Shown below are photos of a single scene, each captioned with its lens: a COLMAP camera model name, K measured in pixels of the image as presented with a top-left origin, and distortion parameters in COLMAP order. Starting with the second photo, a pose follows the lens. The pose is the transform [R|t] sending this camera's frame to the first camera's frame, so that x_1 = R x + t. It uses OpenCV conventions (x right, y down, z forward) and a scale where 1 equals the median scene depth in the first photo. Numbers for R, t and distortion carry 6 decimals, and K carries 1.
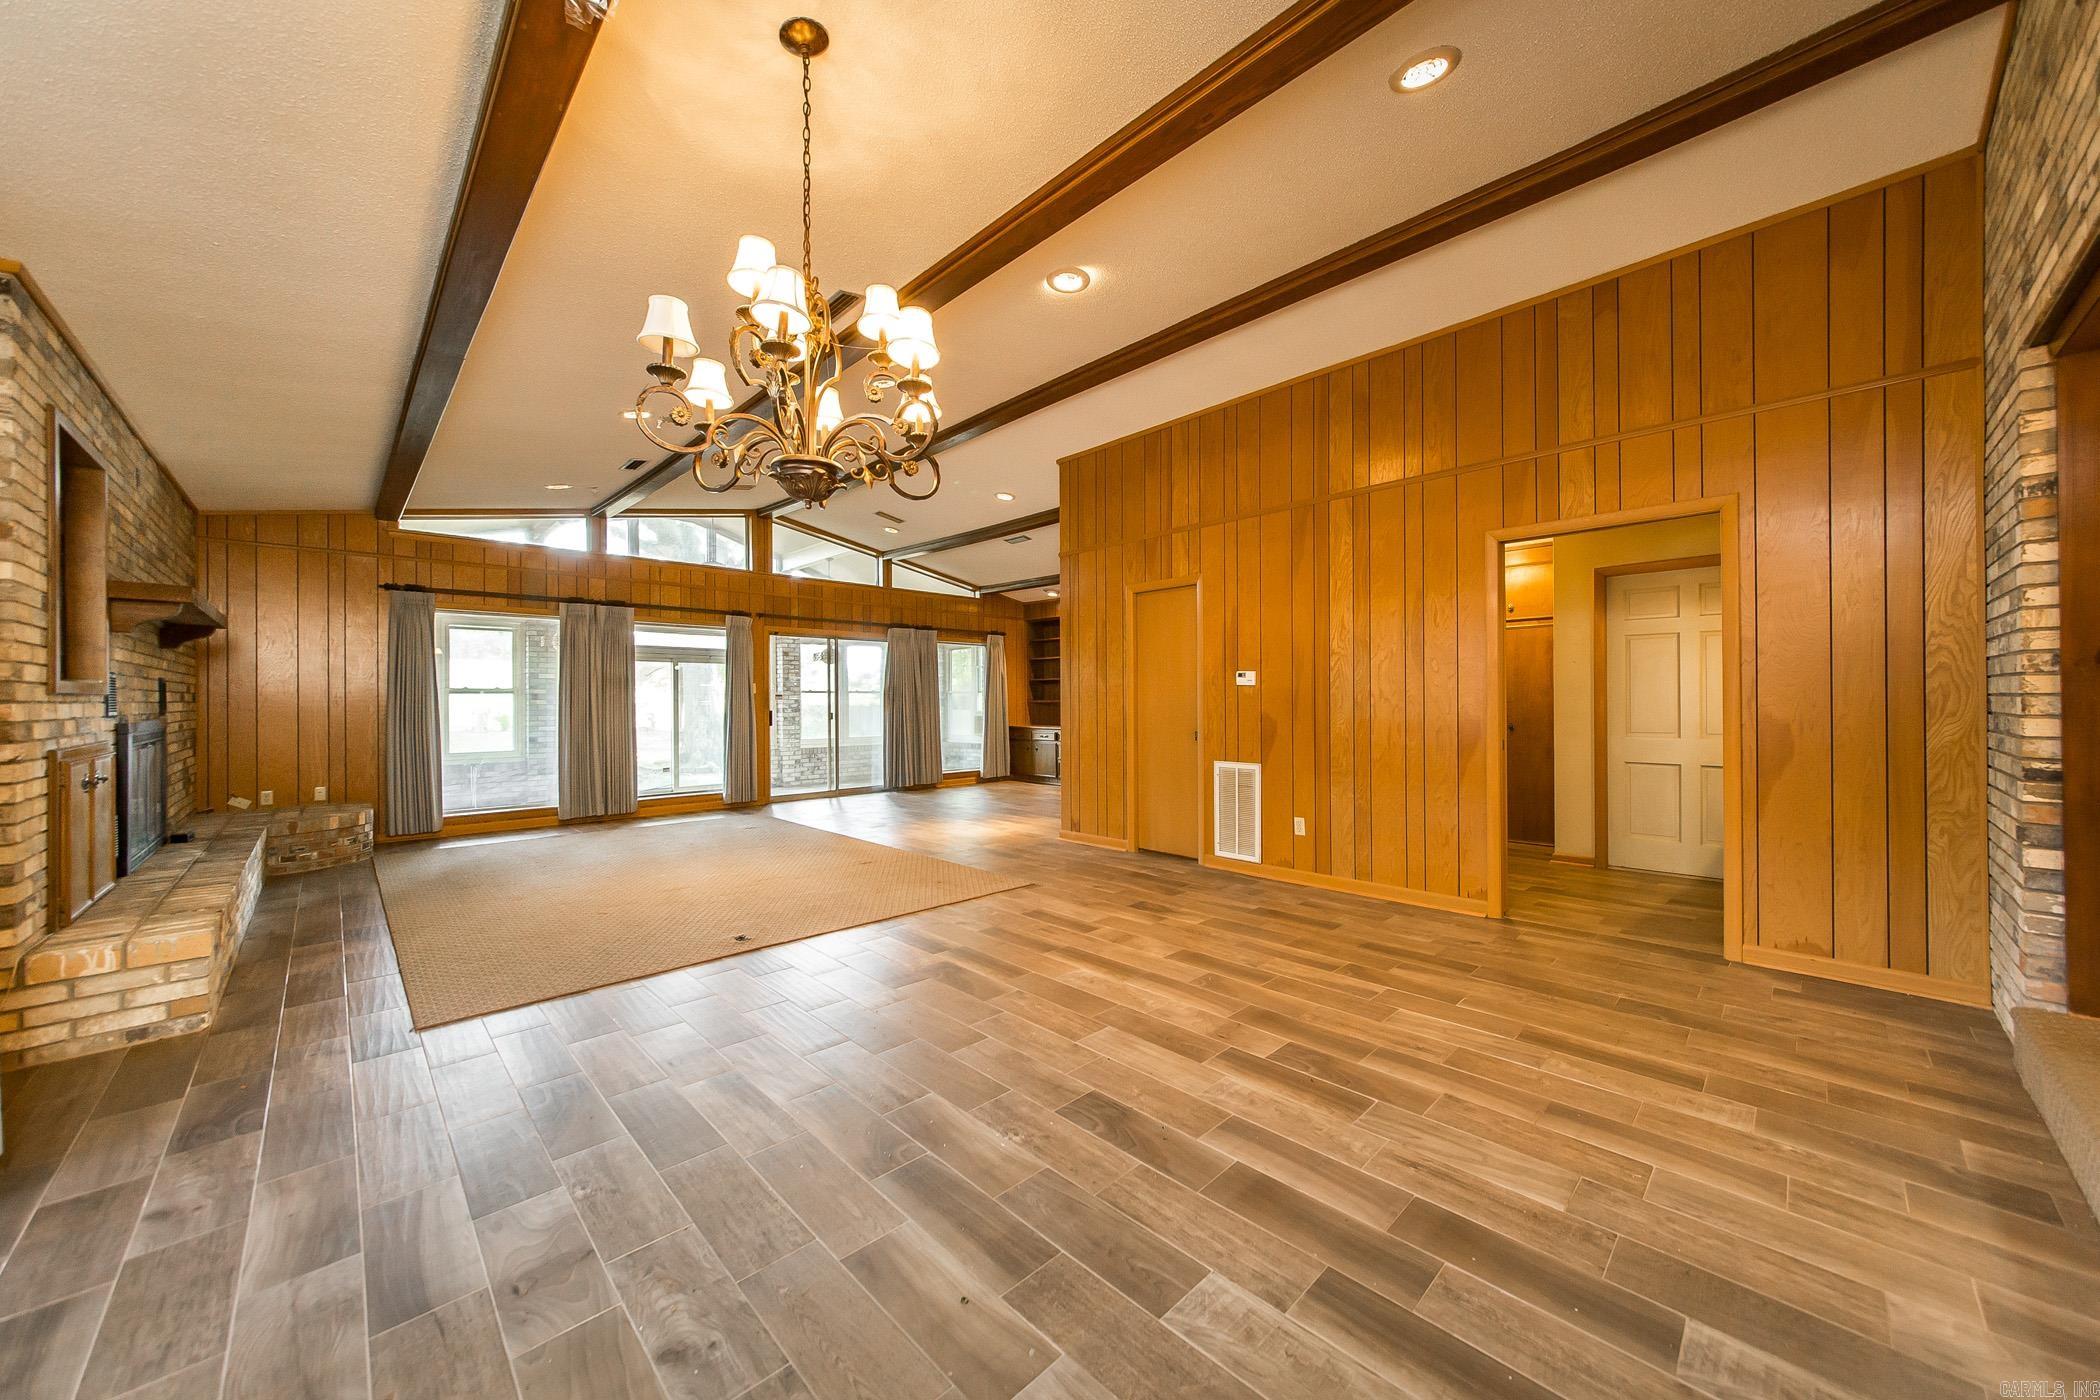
lens RADIAL K [[754.8, 0, 1050.0], [0, 754.8, 700.0], [0, 0, 1]] dist [-0.006086, 0.000013]
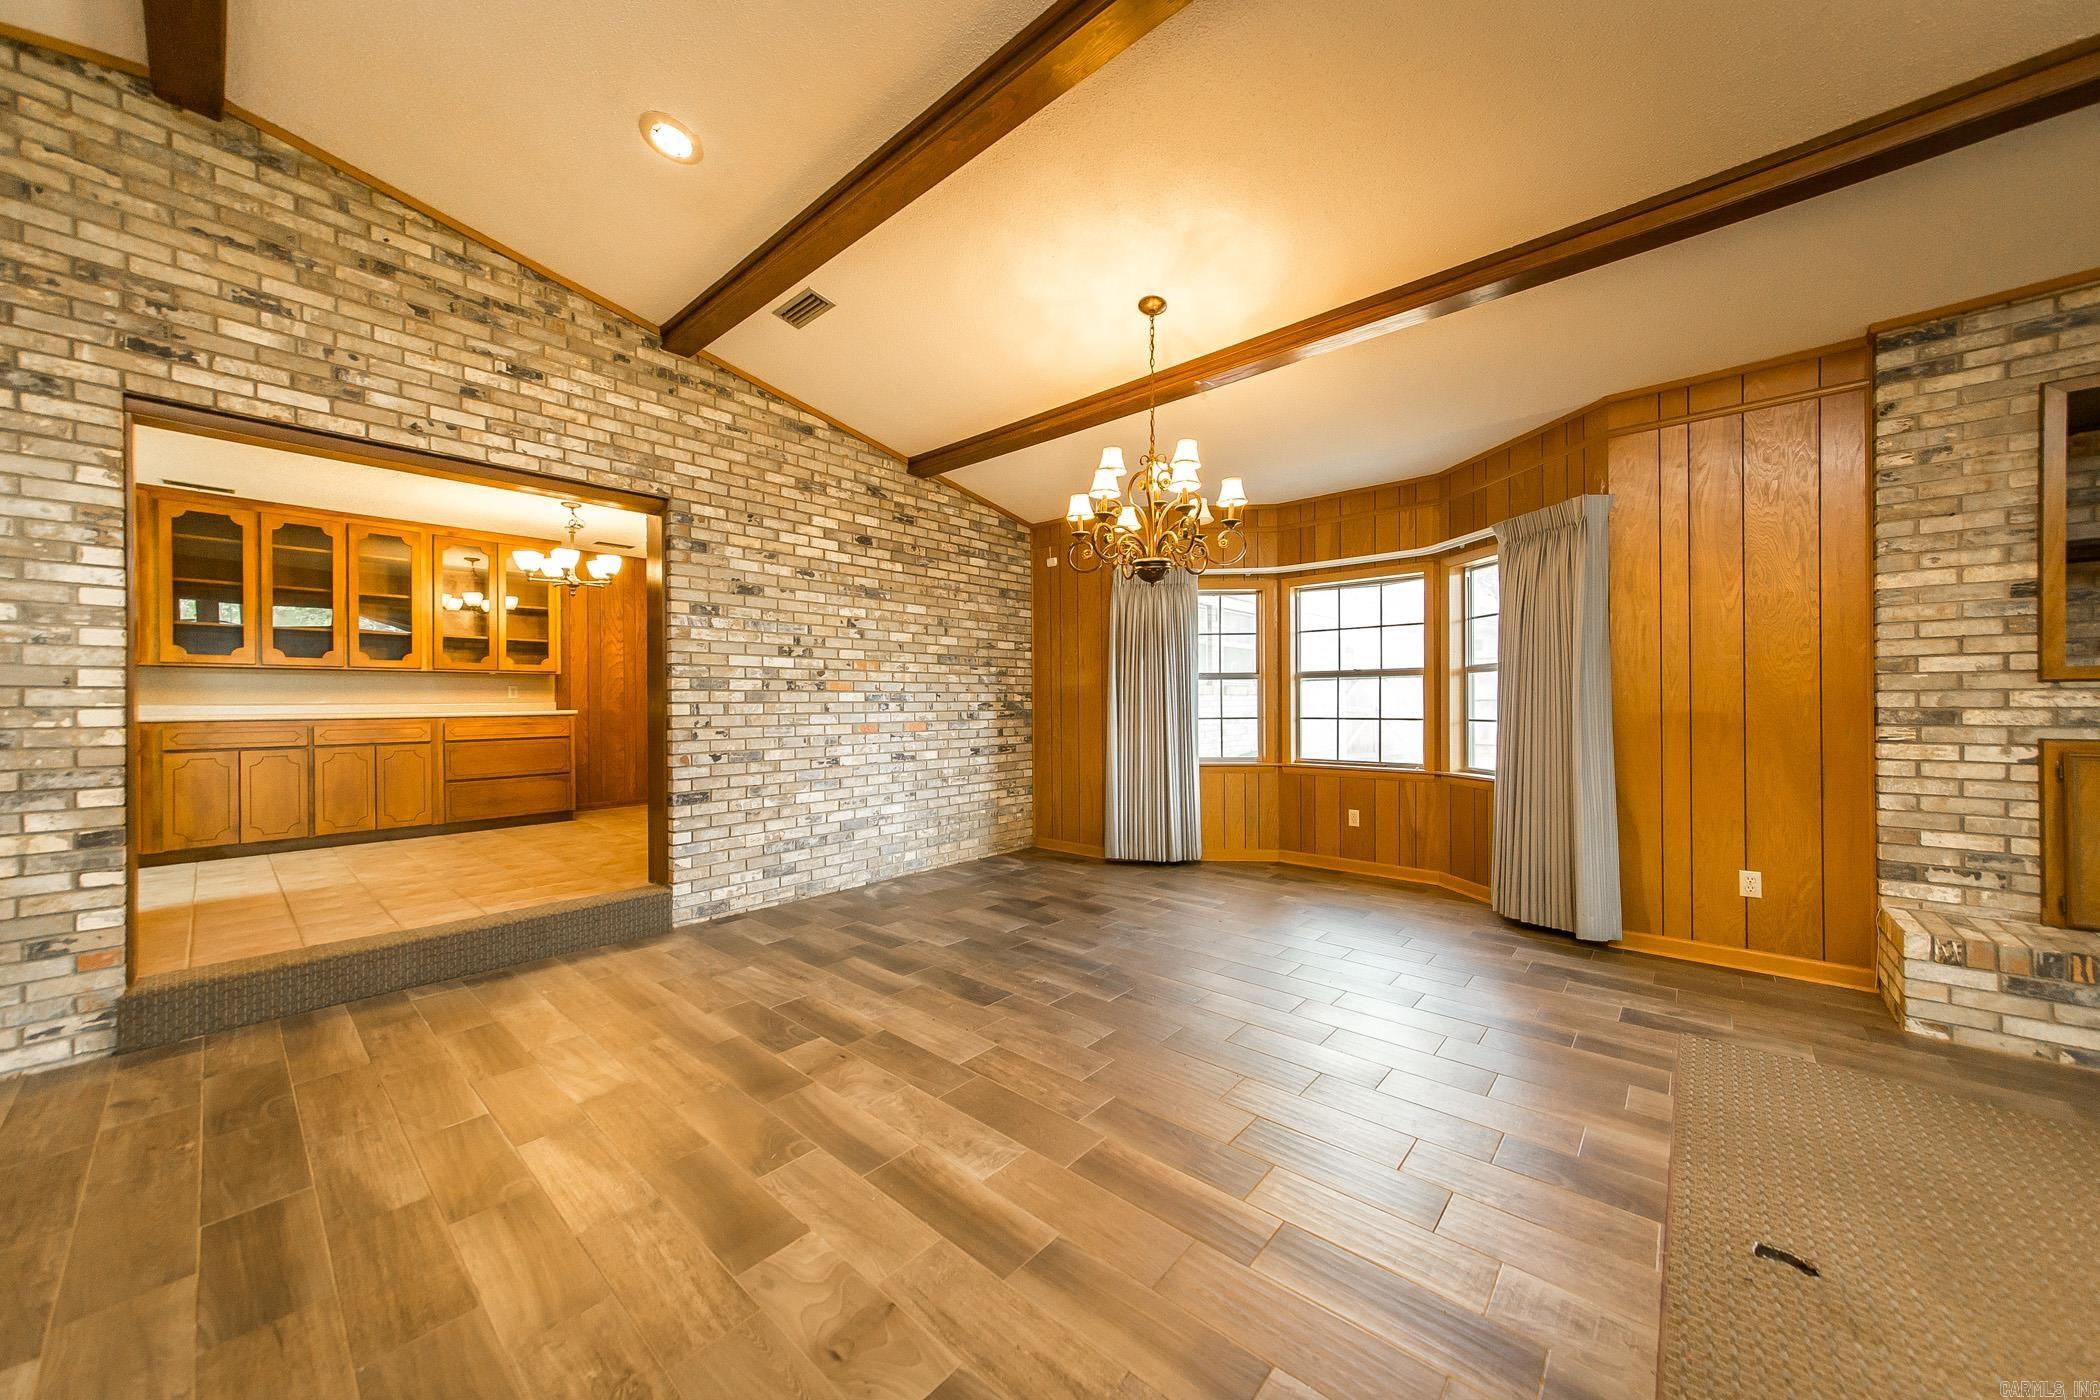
lens RADIAL K [[735.4, 0, 1044.3], [0, 735.4, 702.5], [0, 0, 1]] dist [0.007163, 0.002119]
pose [[-0.996820, 0.013303, -0.078571, 0.021640], [0.013433, 0.999909, -0.001131, 0.002291], [0.078548, -0.002183, -0.996908, 1.008071]]
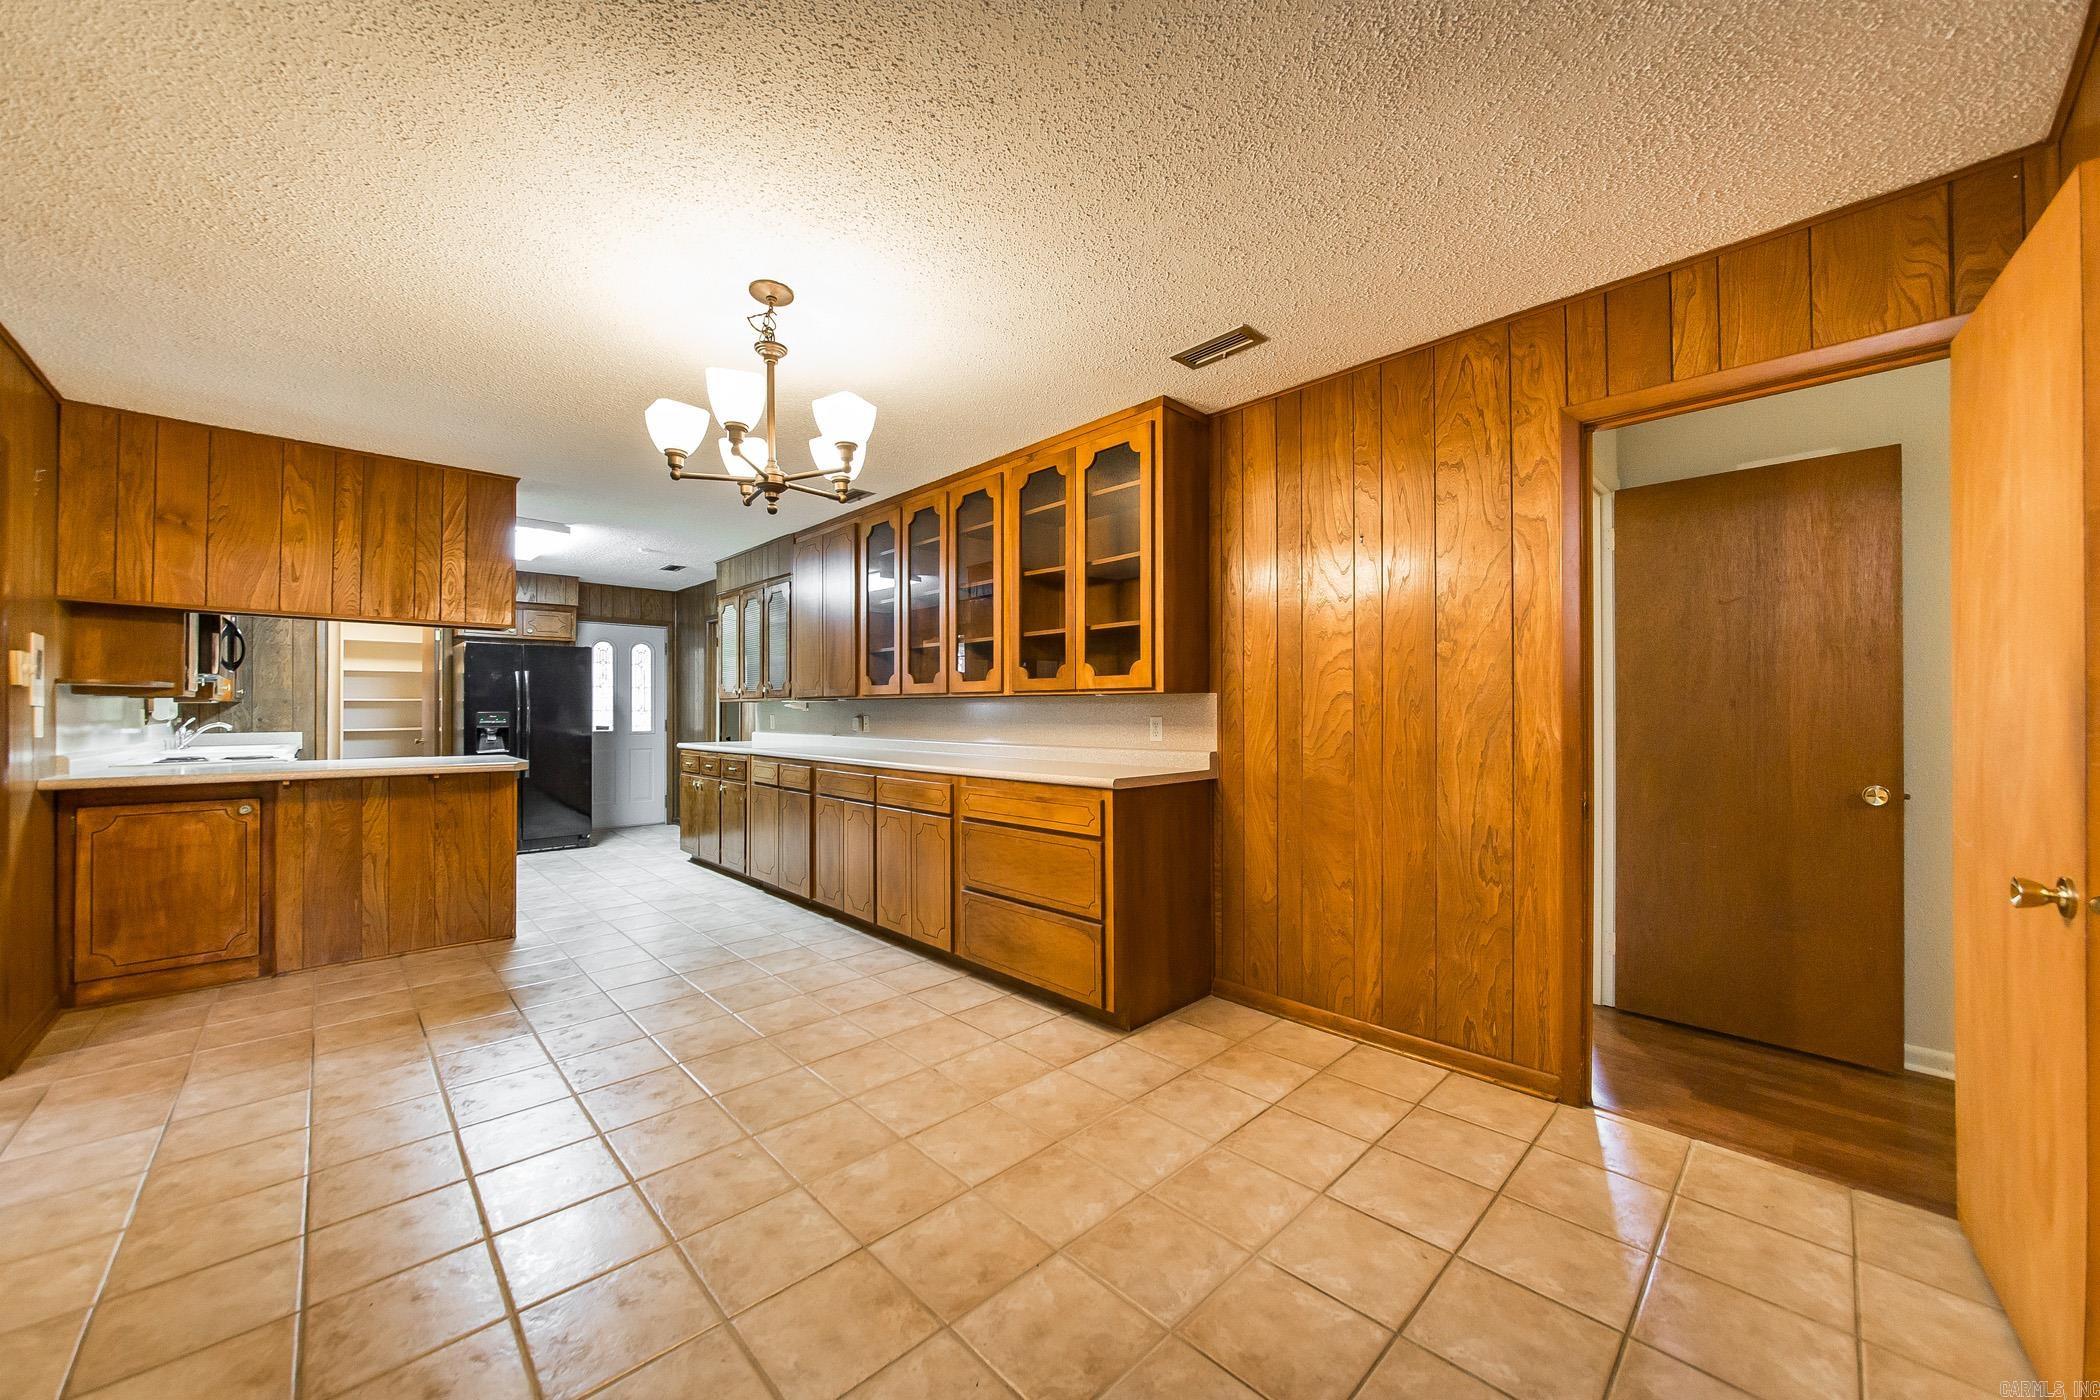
lens RADIAL K [[754.8, 0, 1050.0], [0, 754.8, 700.0], [0, 0, 1]] dist [-0.006086, 0.000013]
pose [[-0.007355, 0.018716, 0.999798, 0.170716], [0.003719, 0.999818, -0.018689, -0.041904], [-0.999966, 0.003580, -0.007424, -0.226633]]
